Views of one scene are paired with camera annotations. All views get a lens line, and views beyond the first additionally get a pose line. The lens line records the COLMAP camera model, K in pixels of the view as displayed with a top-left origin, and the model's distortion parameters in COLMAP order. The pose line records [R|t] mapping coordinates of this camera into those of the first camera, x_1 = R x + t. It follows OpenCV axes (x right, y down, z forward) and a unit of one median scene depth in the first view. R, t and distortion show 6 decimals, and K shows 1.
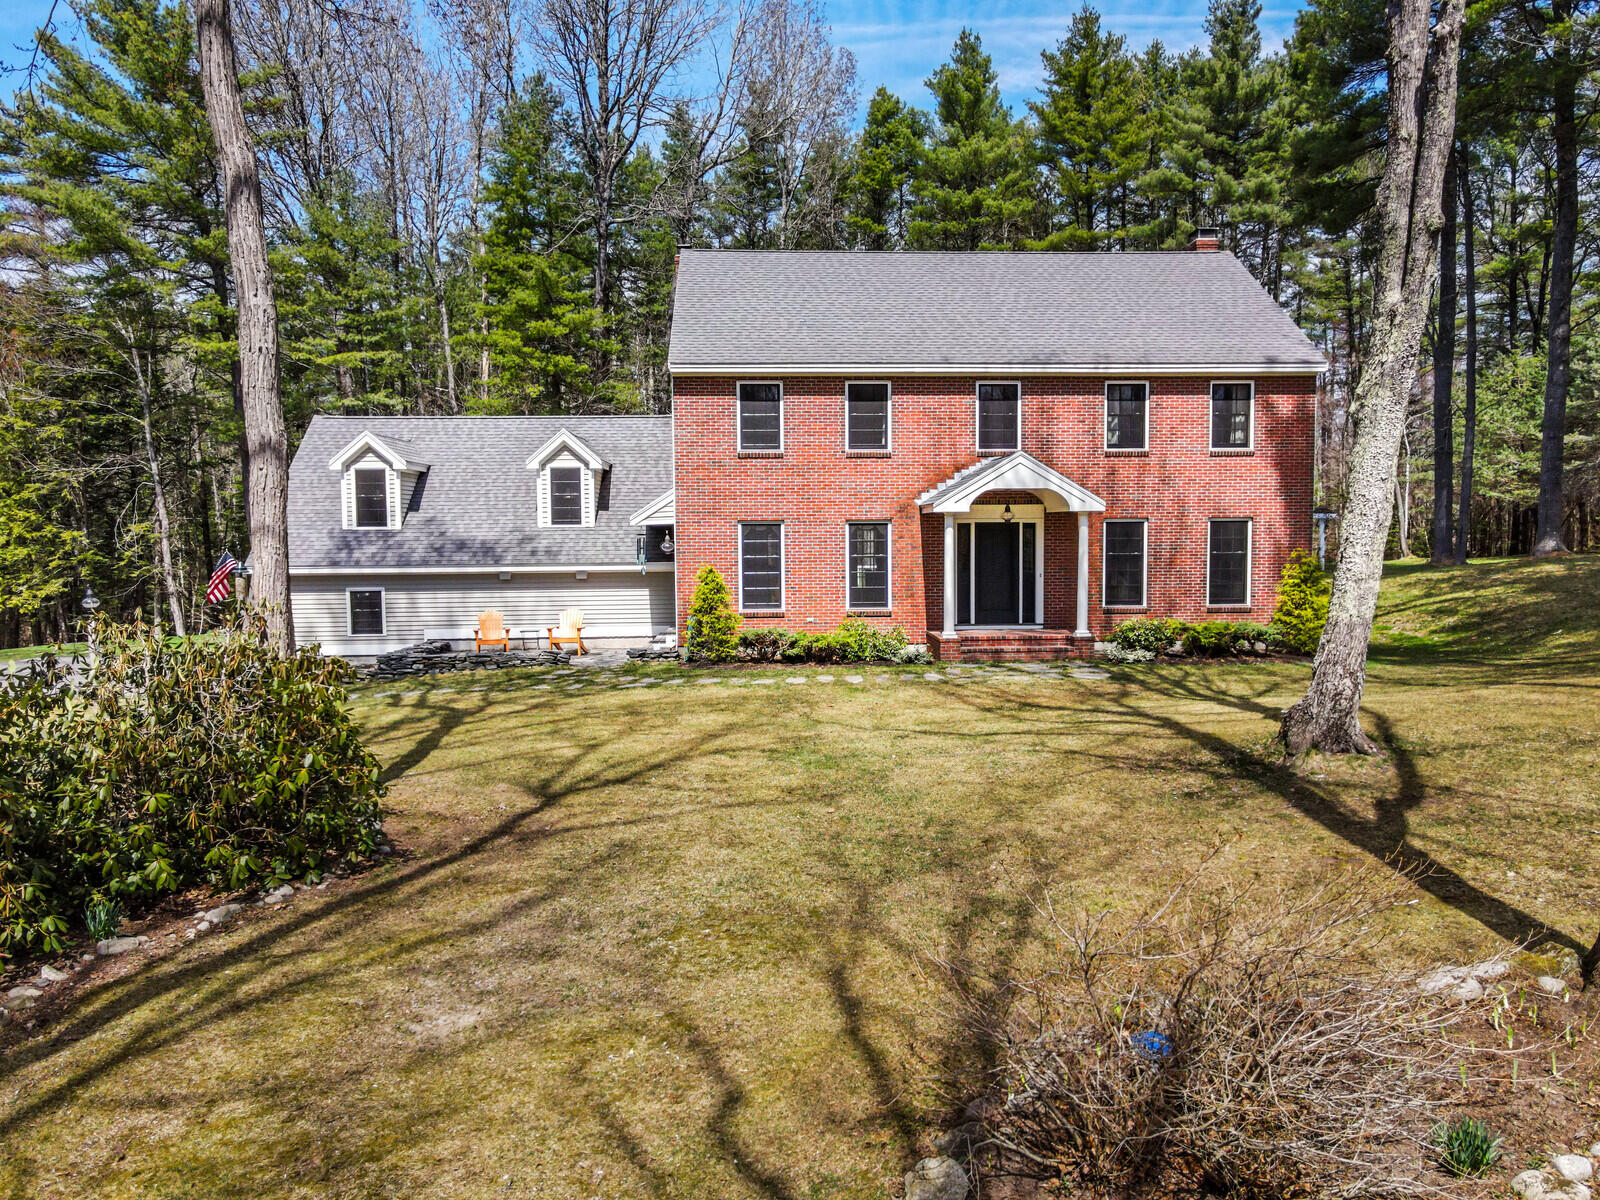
lens RADIAL K [[1171.8, 0, 796.5], [0, 1171.8, 599.3], [0, 0, 1]] dist [0.010012, 0.003437]
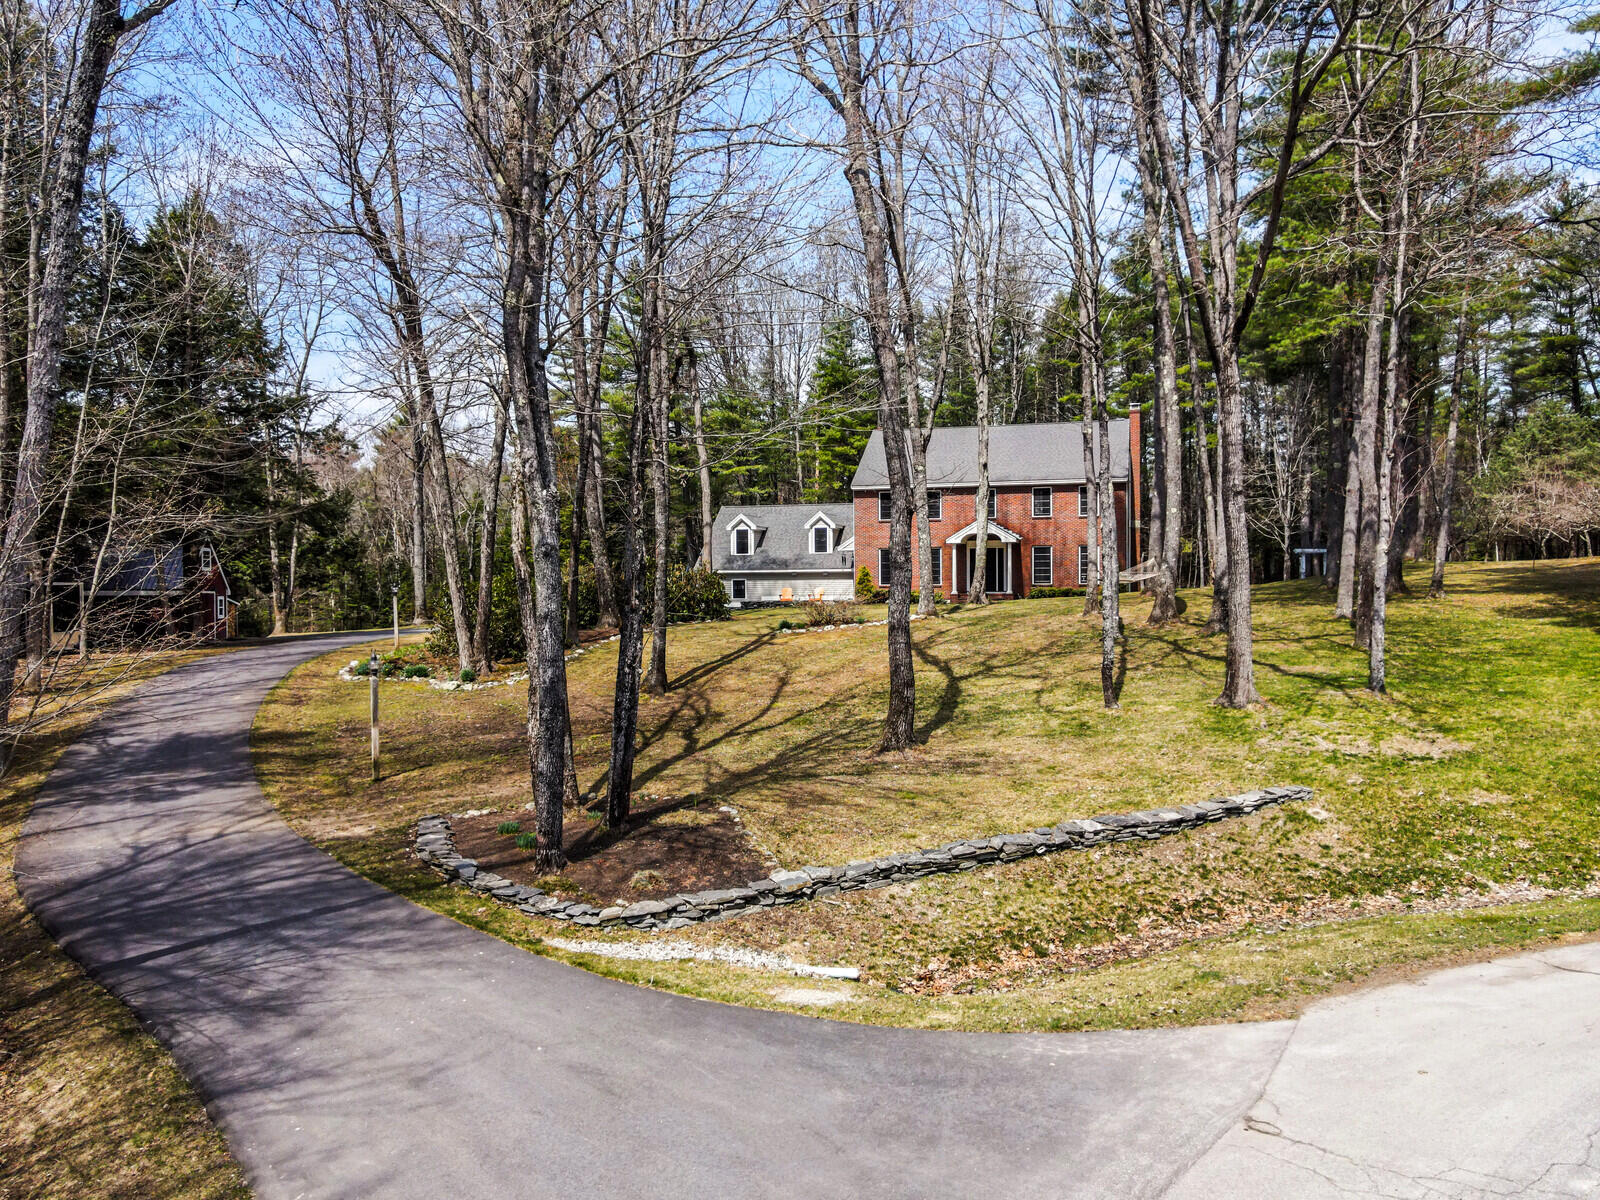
lens RADIAL K [[1152.9, 0, 806.7], [0, 1152.9, 603.1], [0, 0, 1]] dist [0.020361, -0.005907]
pose [[0.949165, 0.005591, -0.314730, 0.493279], [-0.019528, 0.998962, -0.041145, 0.130622], [0.314173, 0.045199, 0.948289, -1.158648]]
